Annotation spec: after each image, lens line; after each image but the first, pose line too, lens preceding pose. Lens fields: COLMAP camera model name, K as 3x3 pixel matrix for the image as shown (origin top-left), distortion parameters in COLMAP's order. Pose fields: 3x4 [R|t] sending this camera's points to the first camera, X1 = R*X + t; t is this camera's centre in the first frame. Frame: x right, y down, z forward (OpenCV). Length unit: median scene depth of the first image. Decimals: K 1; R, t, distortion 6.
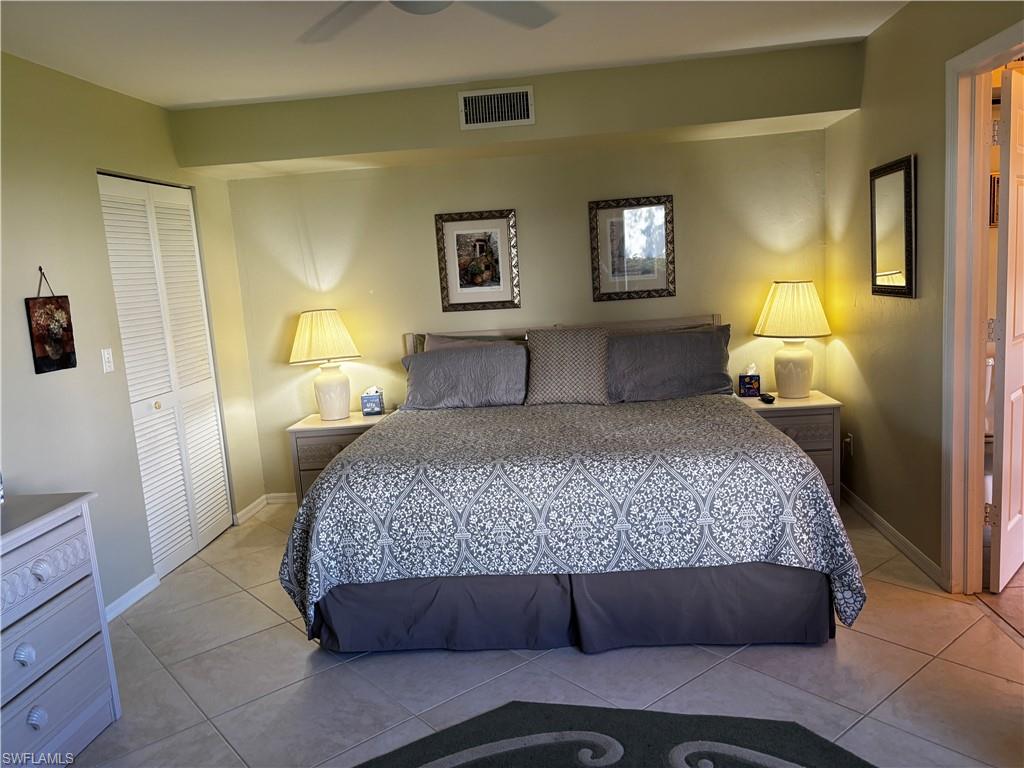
lens RADIAL K [[769.1, 0, 515.2], [0, 769.1, 385.6], [0, 0, 1]] dist [0.049273, -0.055379]
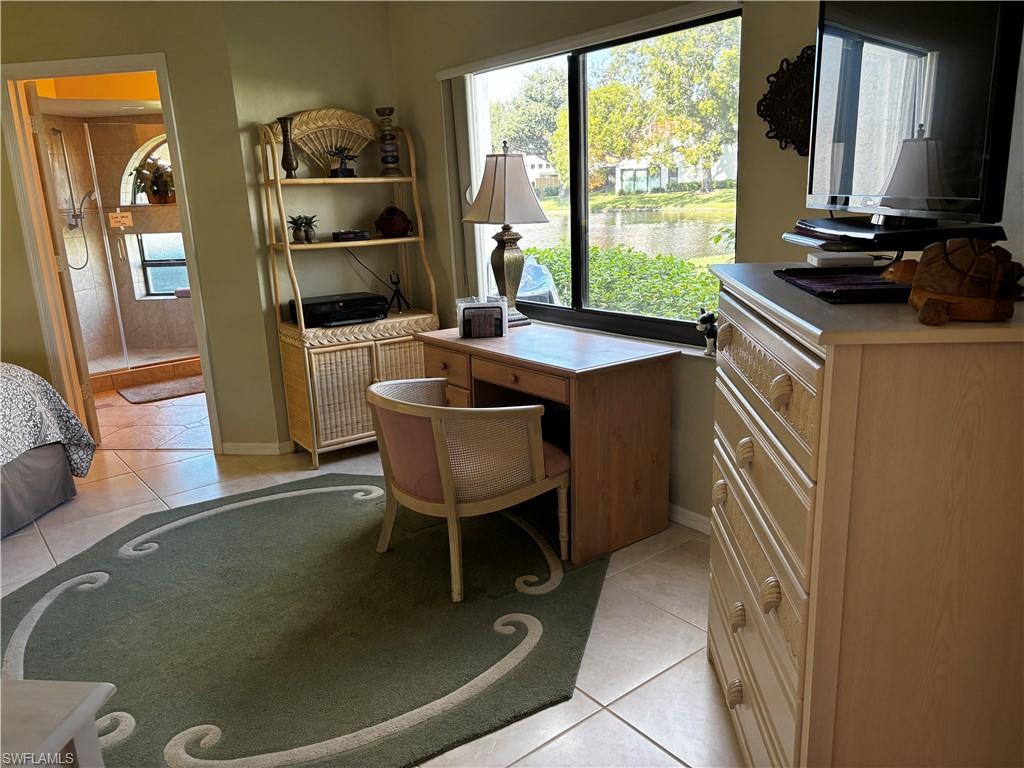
lens RADIAL K [[769.1, 0, 511.9], [0, 769.1, 377.3], [0, 0, 1]] dist [0.049273, -0.055379]
pose [[0.025673, -0.177609, 0.983766, -0.846663], [0.190524, 0.966922, 0.169596, 0.049539], [-0.981347, 0.183077, 0.058663, 0.140183]]
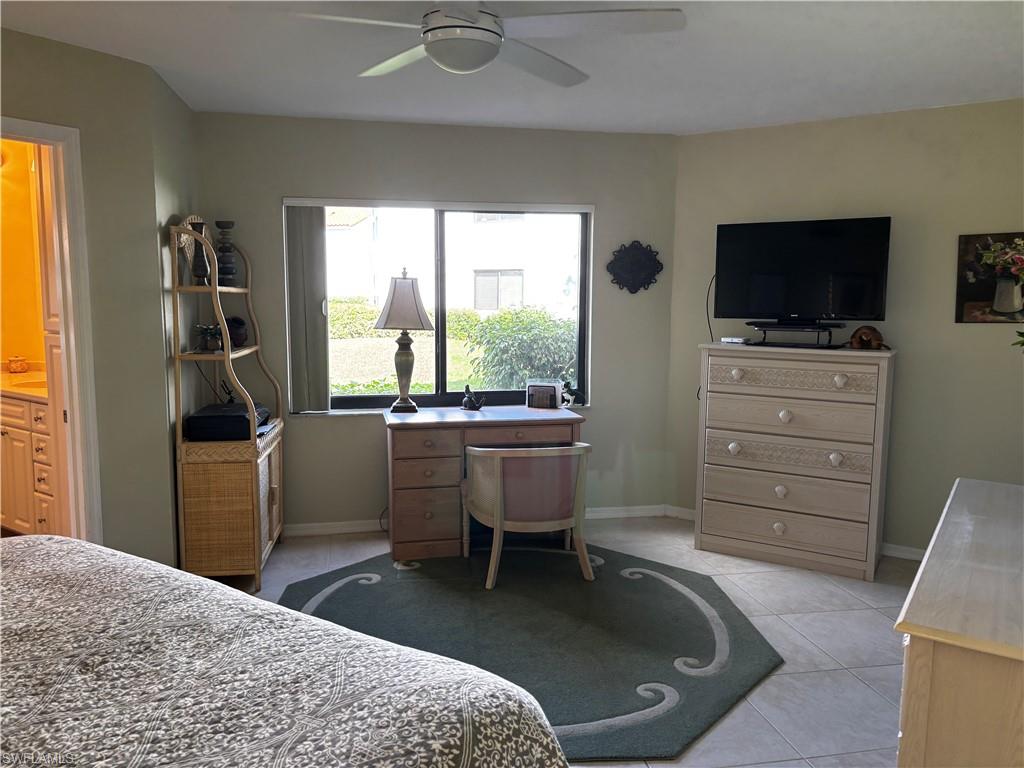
lens RADIAL K [[769.1, 0, 504.9], [0, 769.1, 379.1], [0, 0, 1]] dist [0.049273, -0.055379]
pose [[-0.882052, 0.007444, 0.471092, -0.482855], [0.123304, 0.968674, 0.215563, -0.201427], [-0.454730, 0.248225, -0.855339, 1.467745]]
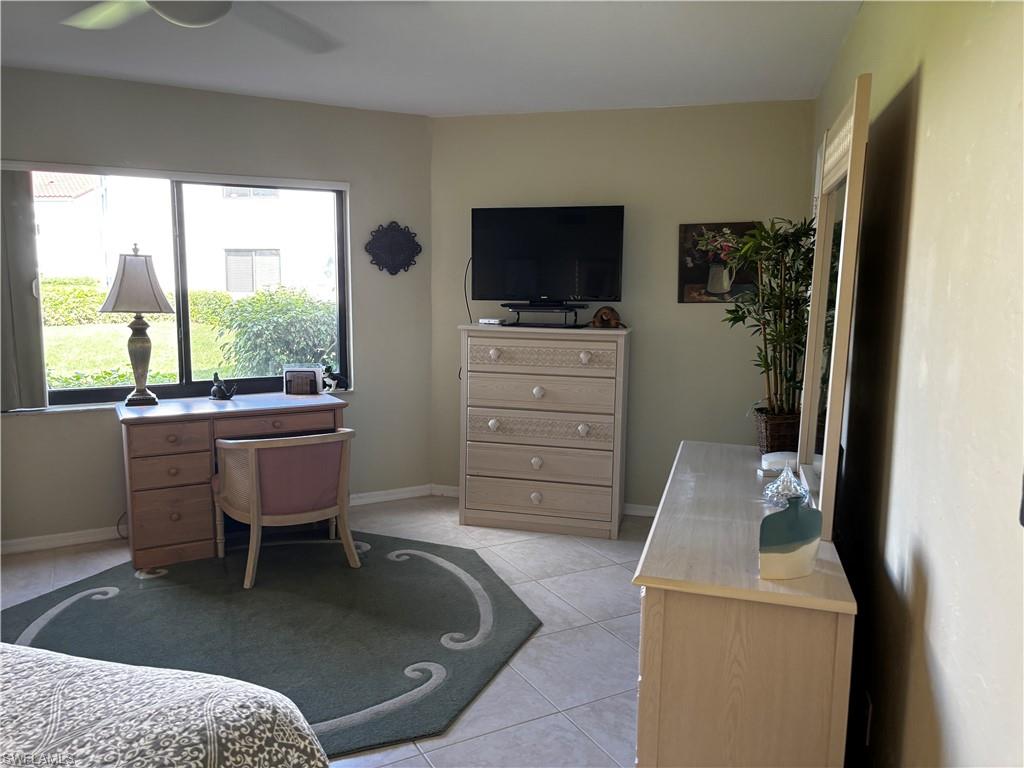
lens RADIAL K [[769.1, 0, 508.9], [0, 769.1, 380.0], [0, 0, 1]] dist [0.049273, -0.055379]
pose [[-0.982422, 0.029992, 0.184246, -0.486053], [0.079769, 0.959804, 0.269096, -0.195804], [-0.168769, 0.279063, -0.945326, 1.452394]]
